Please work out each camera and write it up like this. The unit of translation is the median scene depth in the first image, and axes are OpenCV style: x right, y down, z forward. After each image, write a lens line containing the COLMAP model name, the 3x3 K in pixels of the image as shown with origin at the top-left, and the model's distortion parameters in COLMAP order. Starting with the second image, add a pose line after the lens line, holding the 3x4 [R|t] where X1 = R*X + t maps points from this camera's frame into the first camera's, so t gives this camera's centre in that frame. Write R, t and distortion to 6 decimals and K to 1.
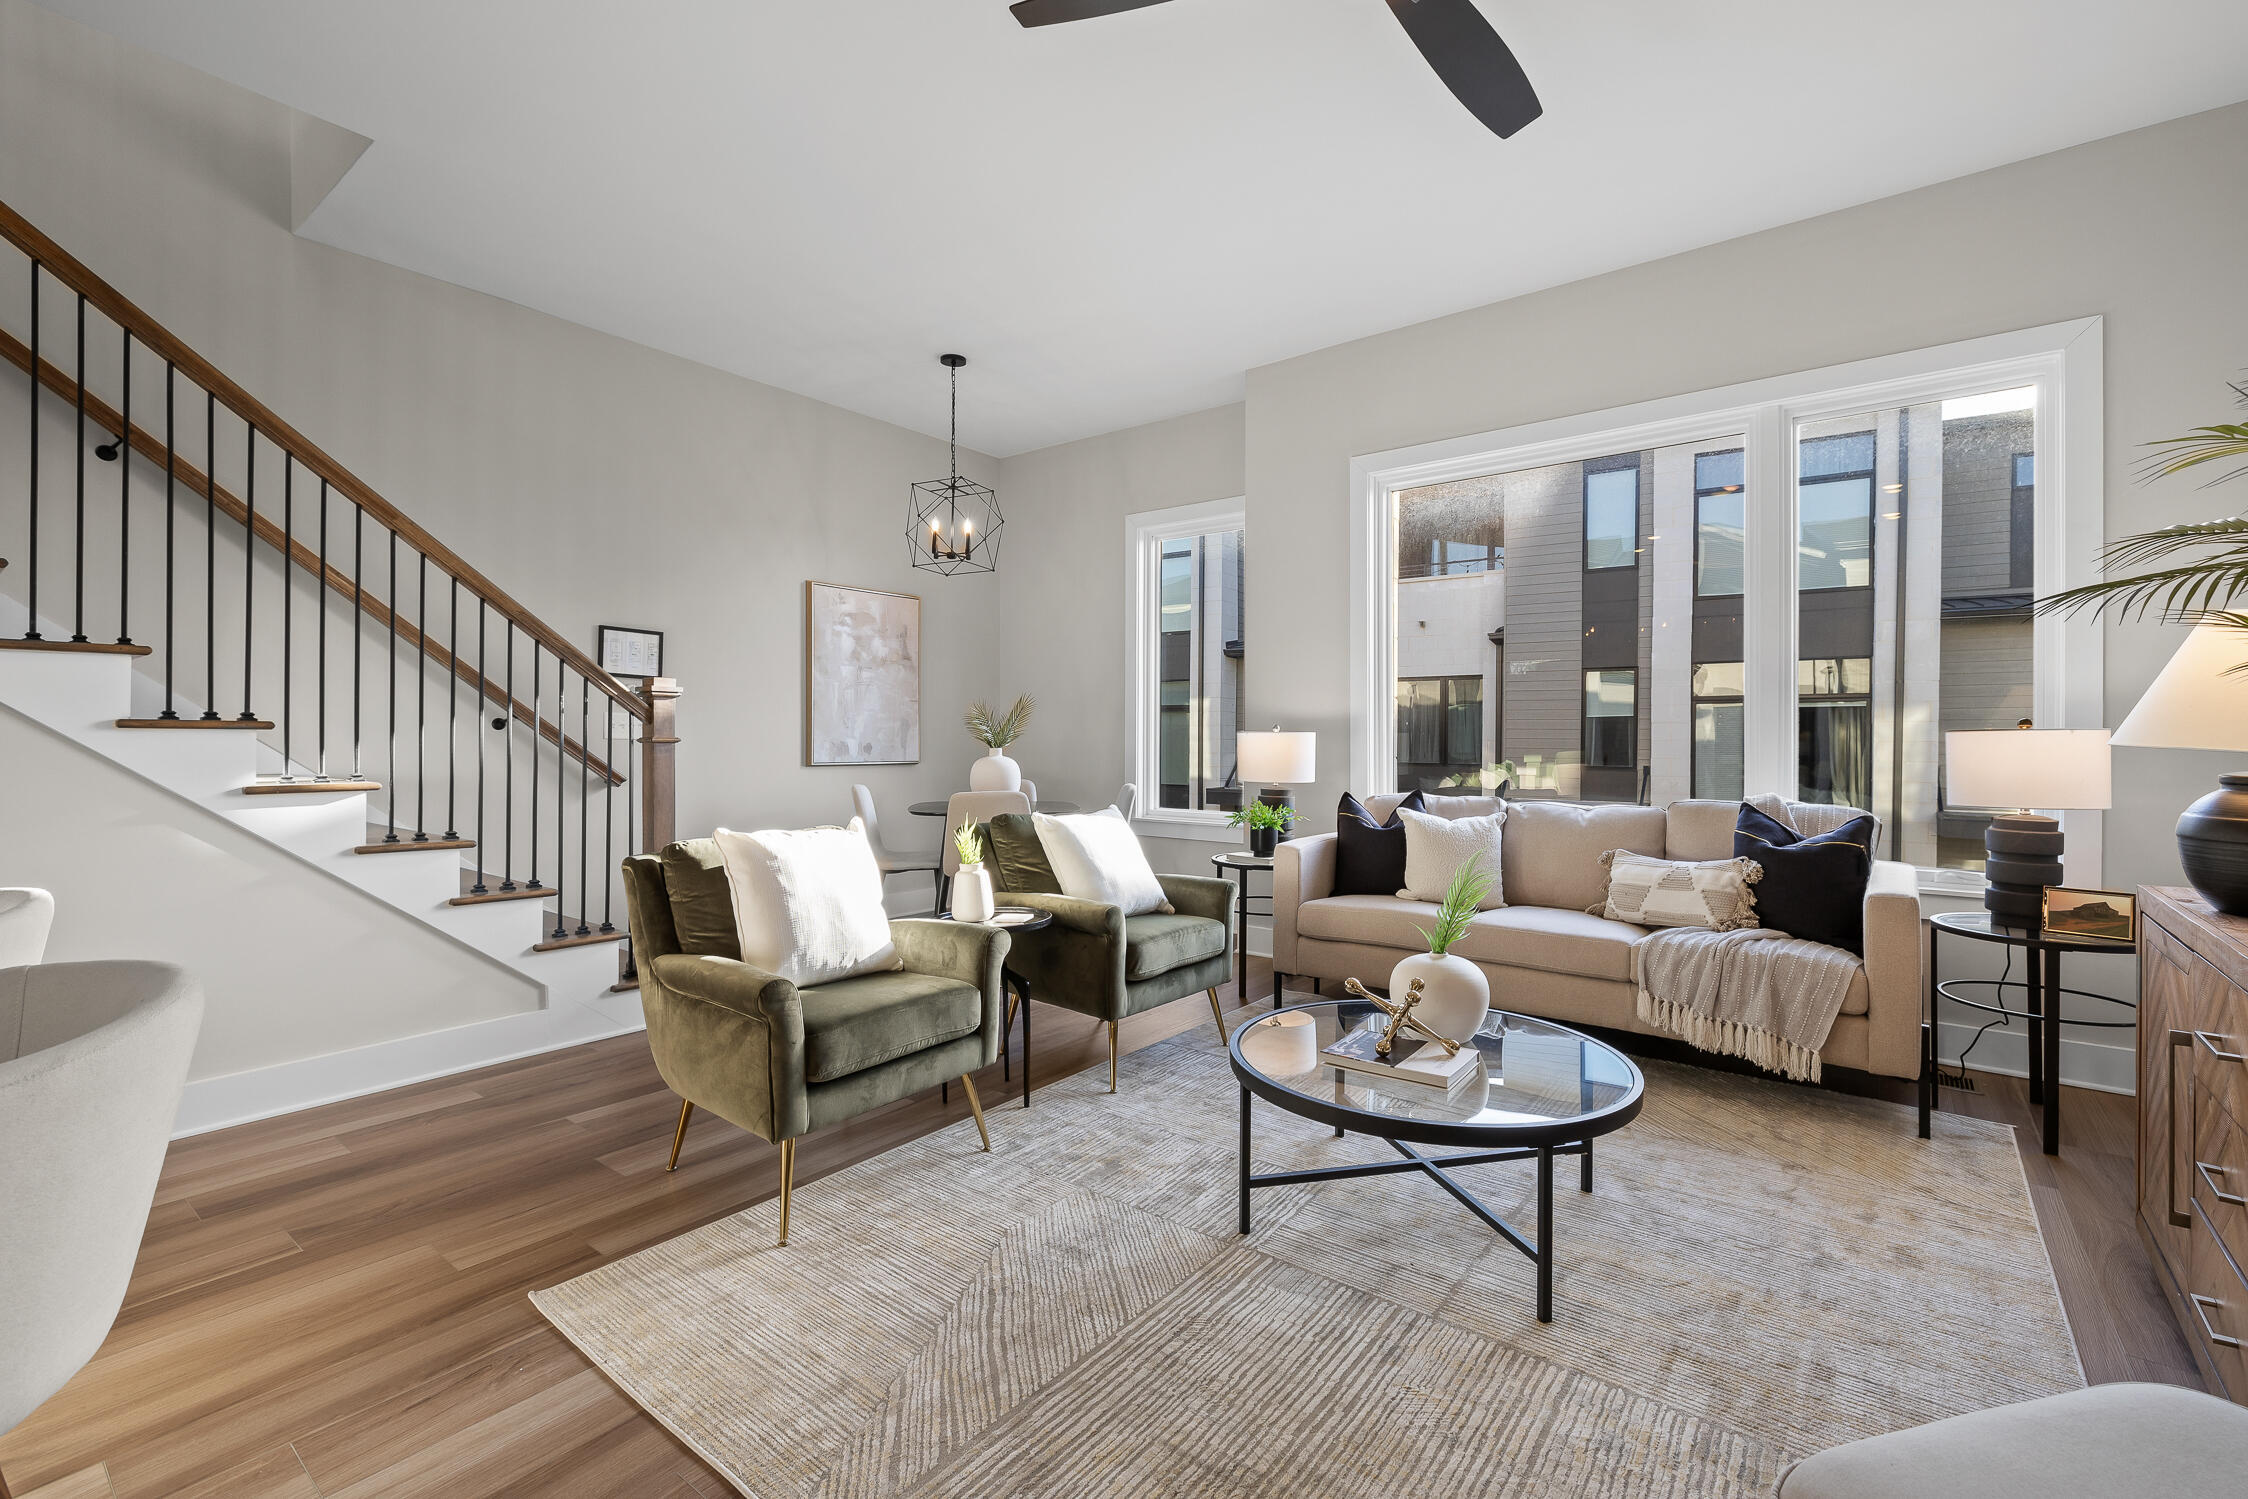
lens RADIAL K [[986.4, 0, 1124.0], [0, 986.4, 749.5], [0, 0, 1]] dist [0.002599, 0.000359]
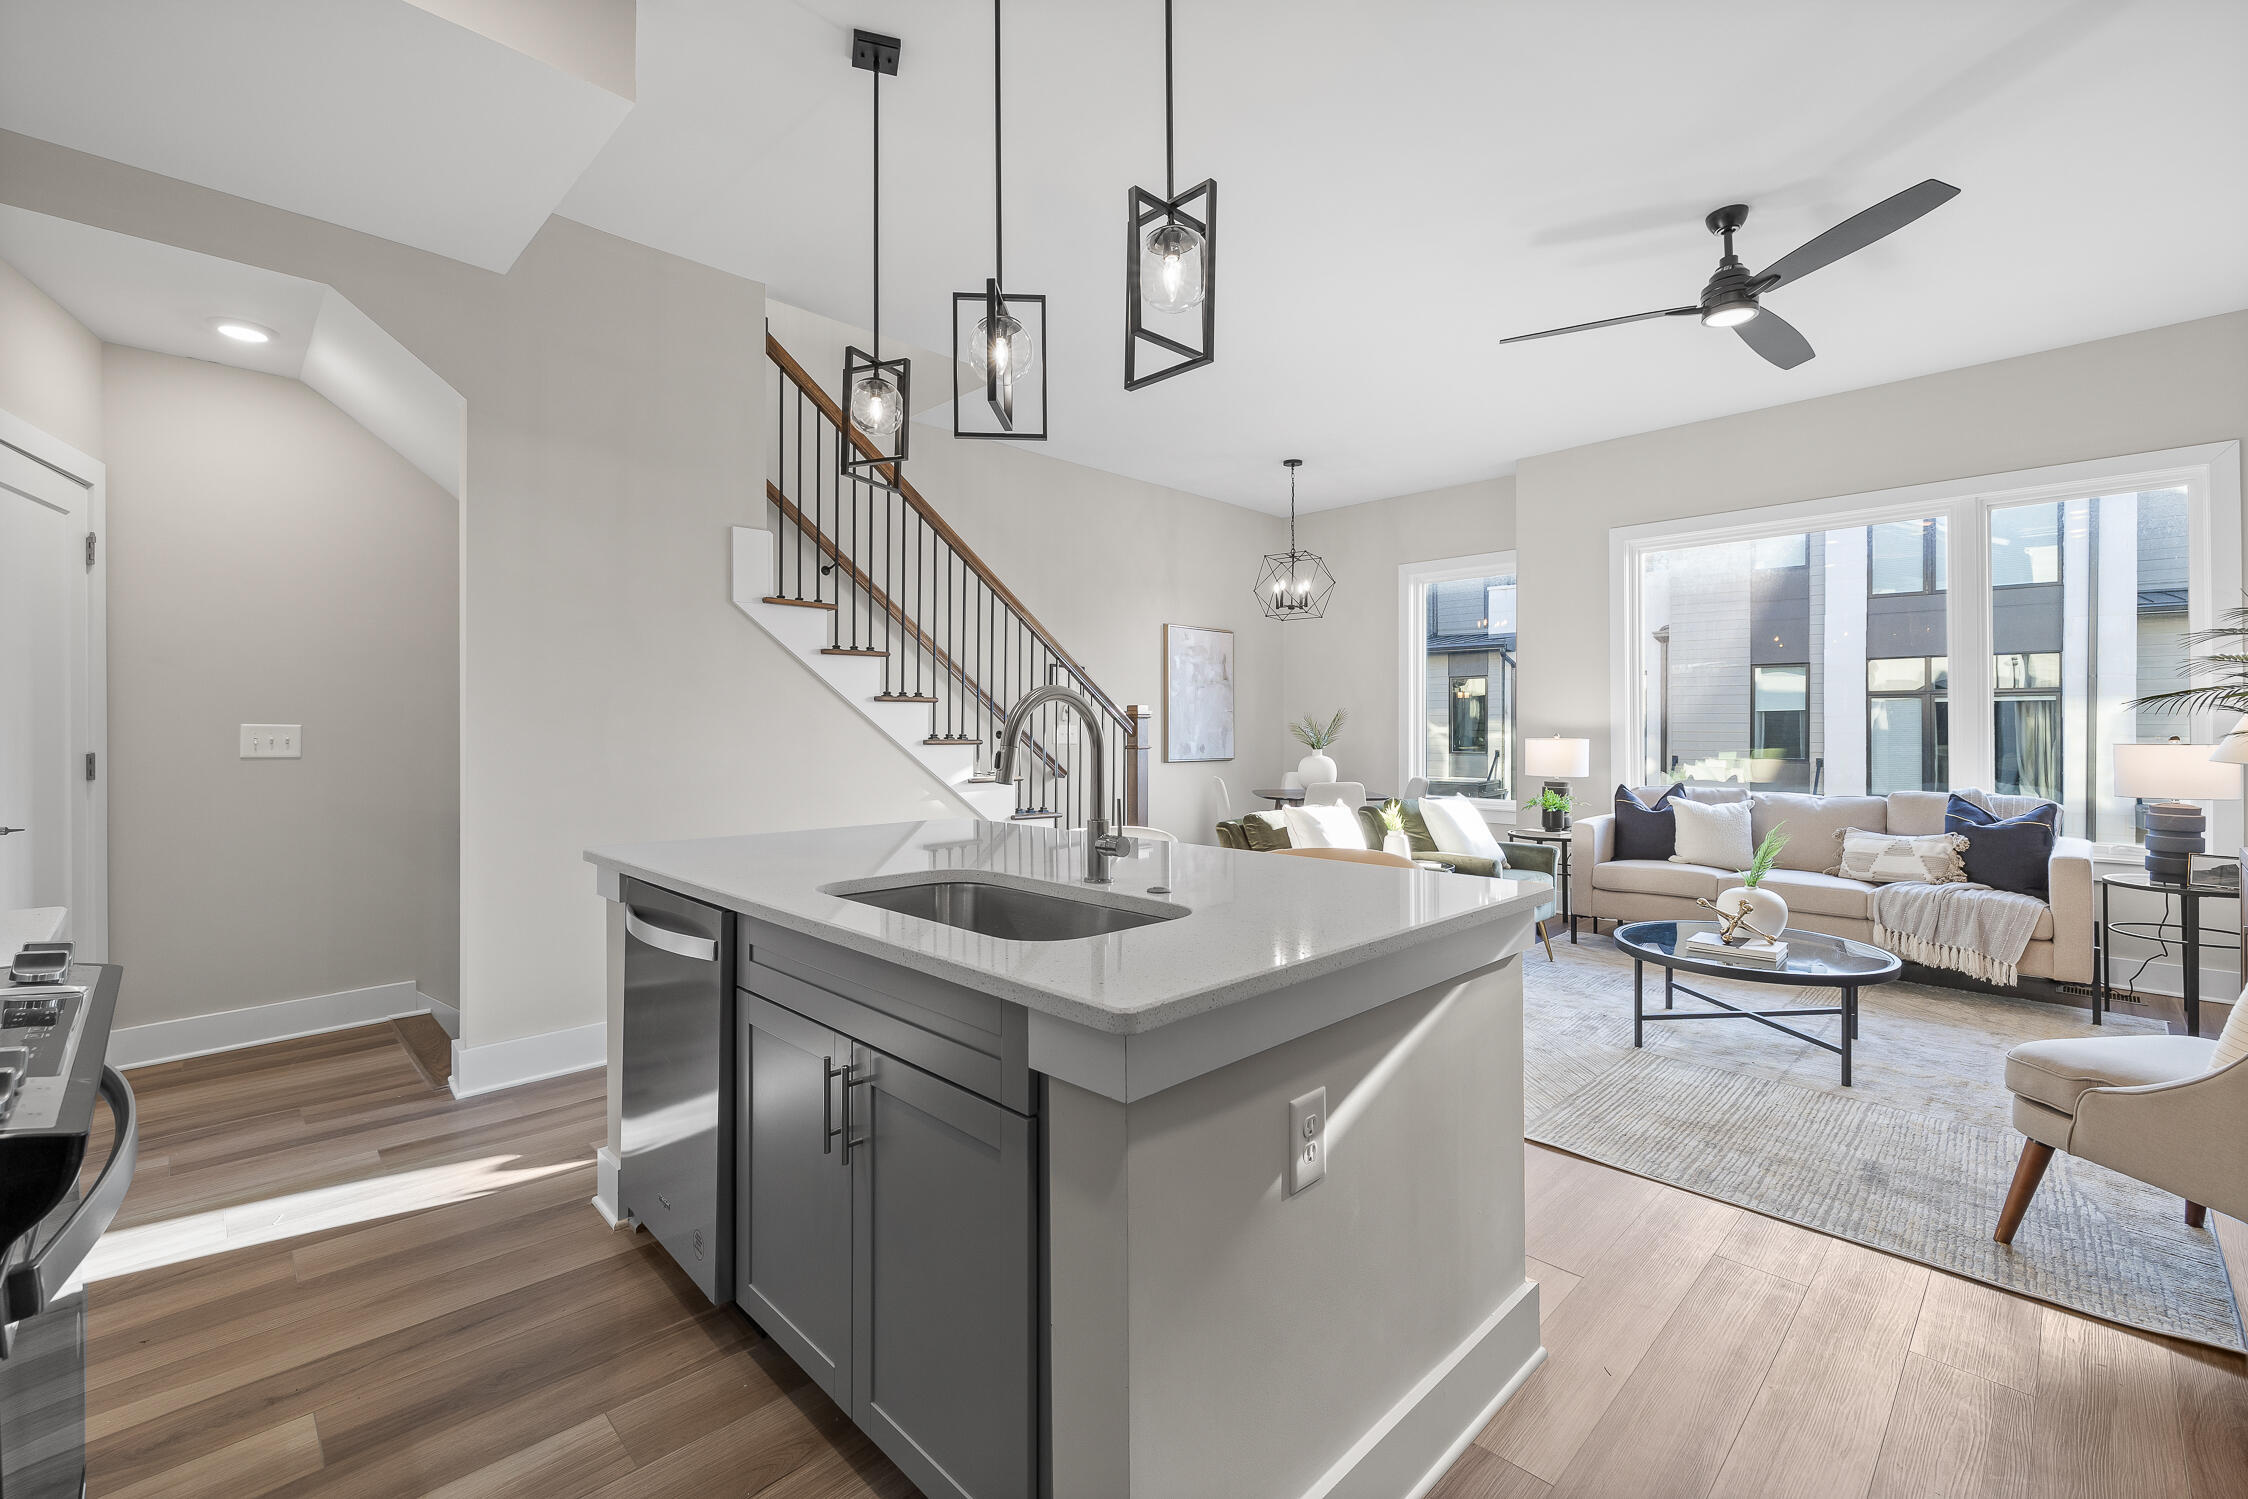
lens RADIAL K [[958.1, 0, 1113.5], [0, 958.1, 730.8], [0, 0, 1]] dist [0.000024, -0.000122]
pose [[0.991010, -0.002540, -0.133761, -0.362525], [0.001448, 0.999965, -0.008266, -0.025264], [0.133777, 0.007998, 0.990979, -0.495243]]
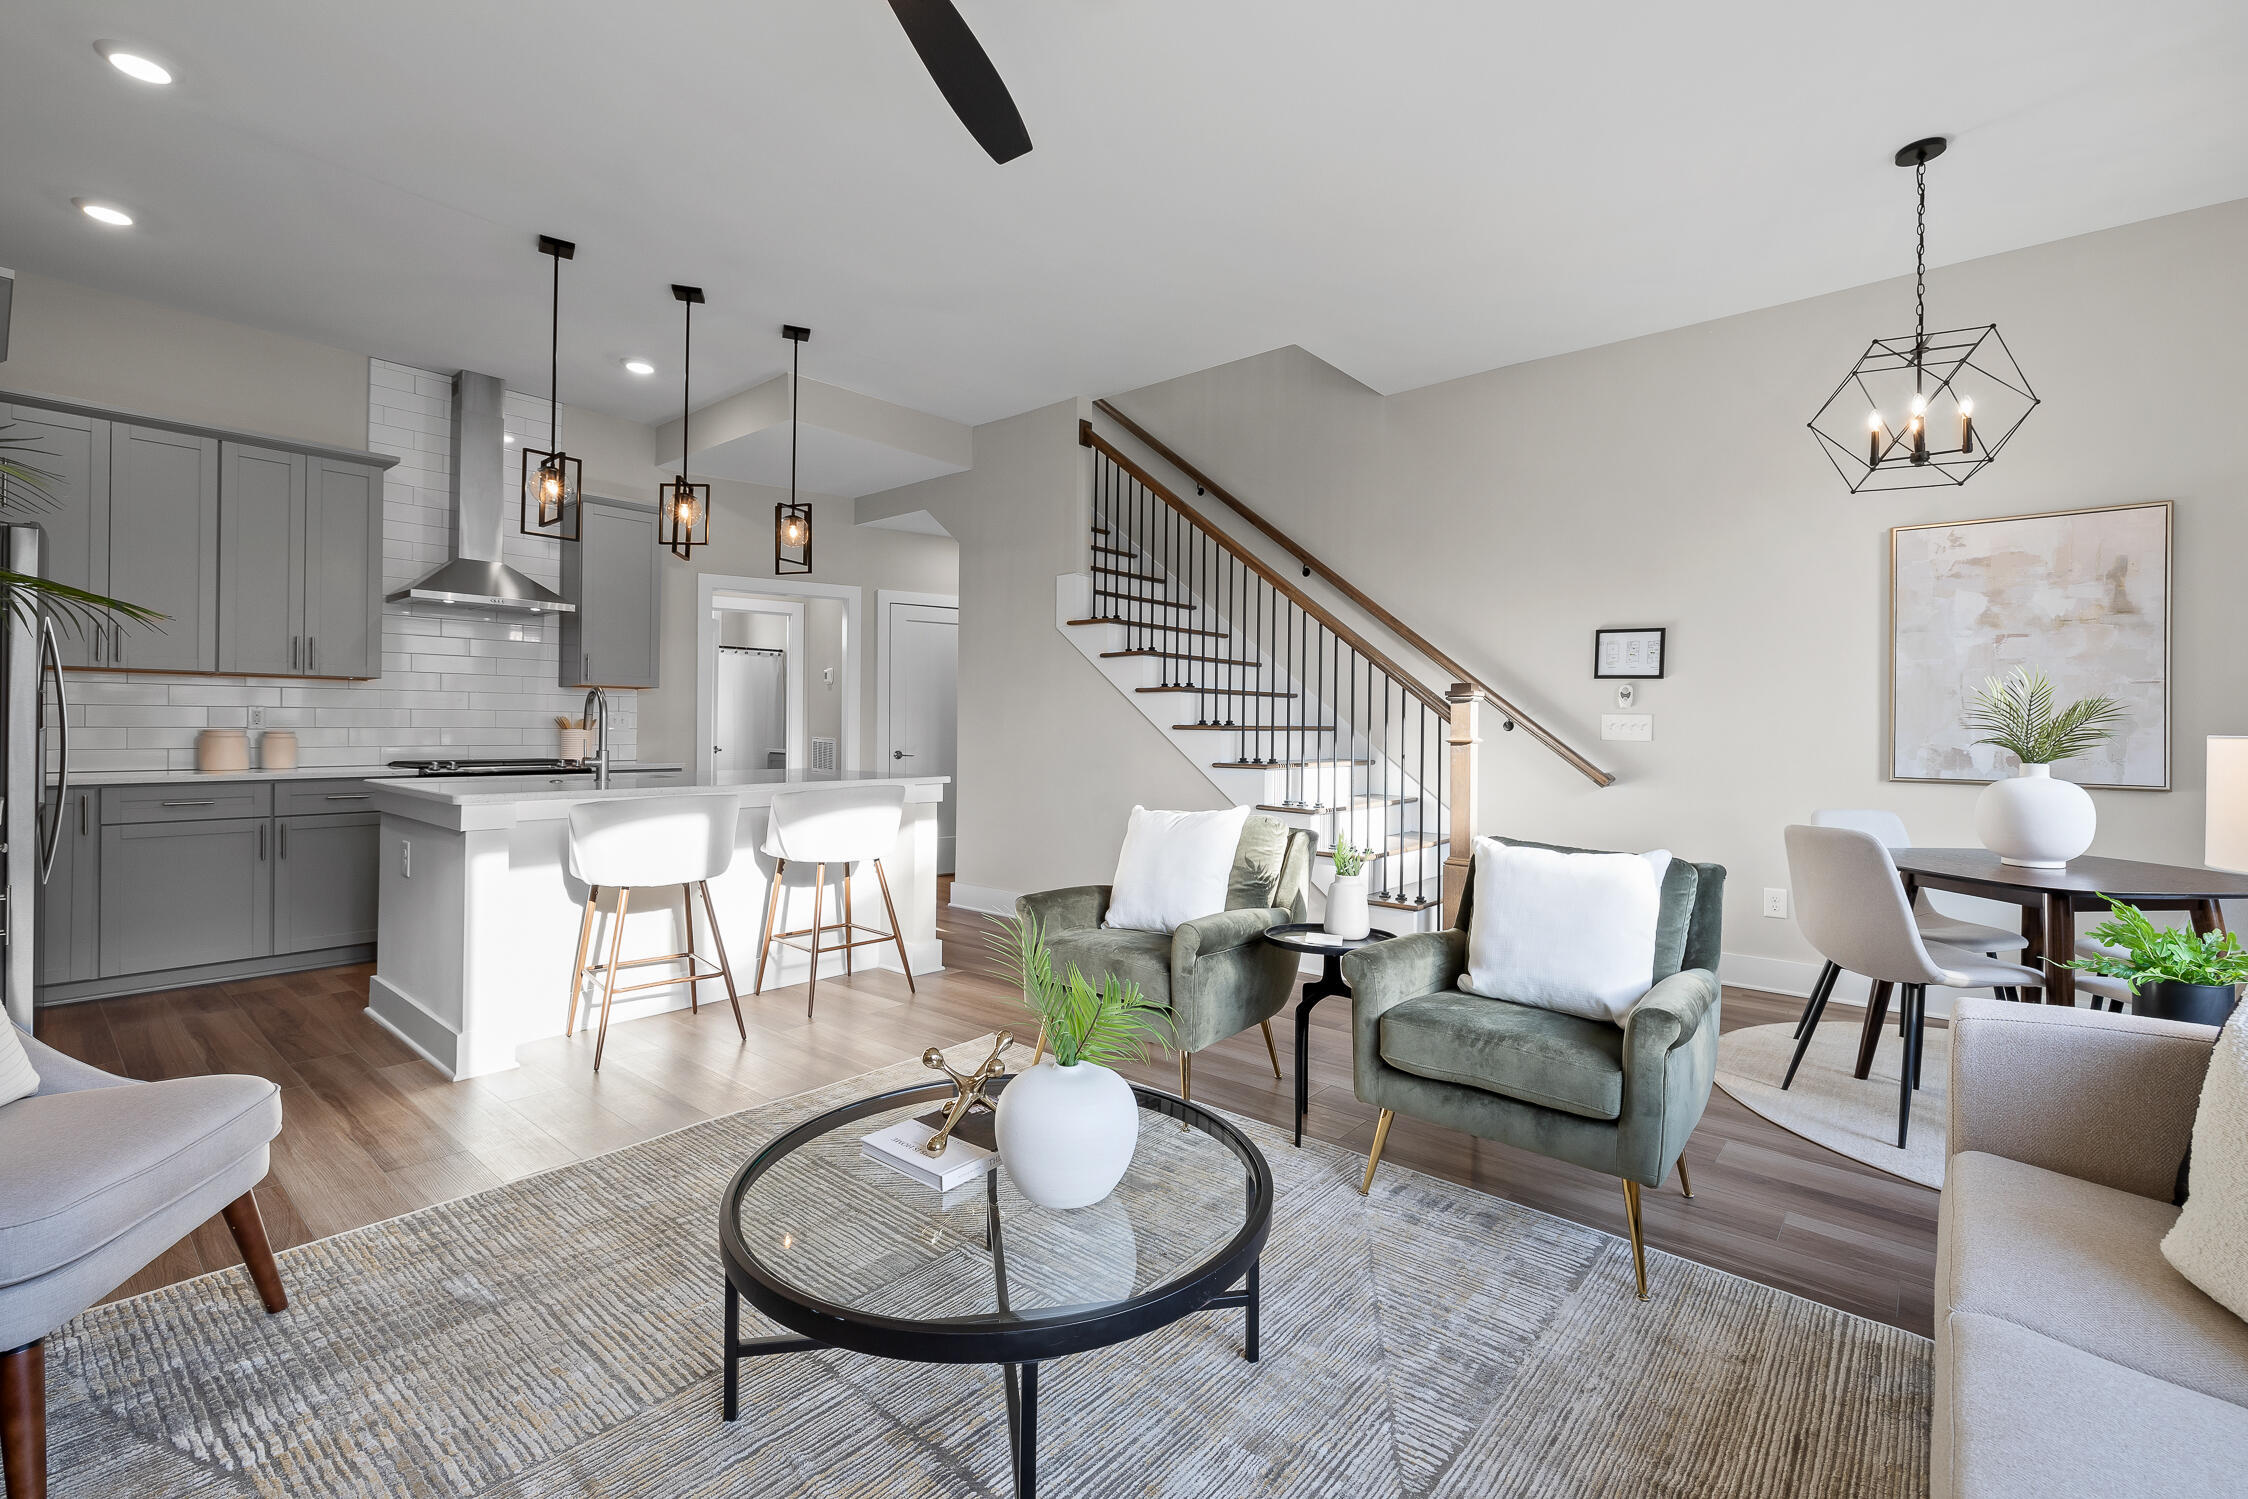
lens RADIAL K [[958.1, 0, 1113.5], [0, 958.1, 730.8], [0, 0, 1]] dist [0.000024, -0.000122]
pose [[-0.048237, -0.000404, -0.998836, 0.703107], [-0.021557, 0.999767, 0.000636, -0.014007], [0.998603, 0.021563, -0.048235, 0.770252]]
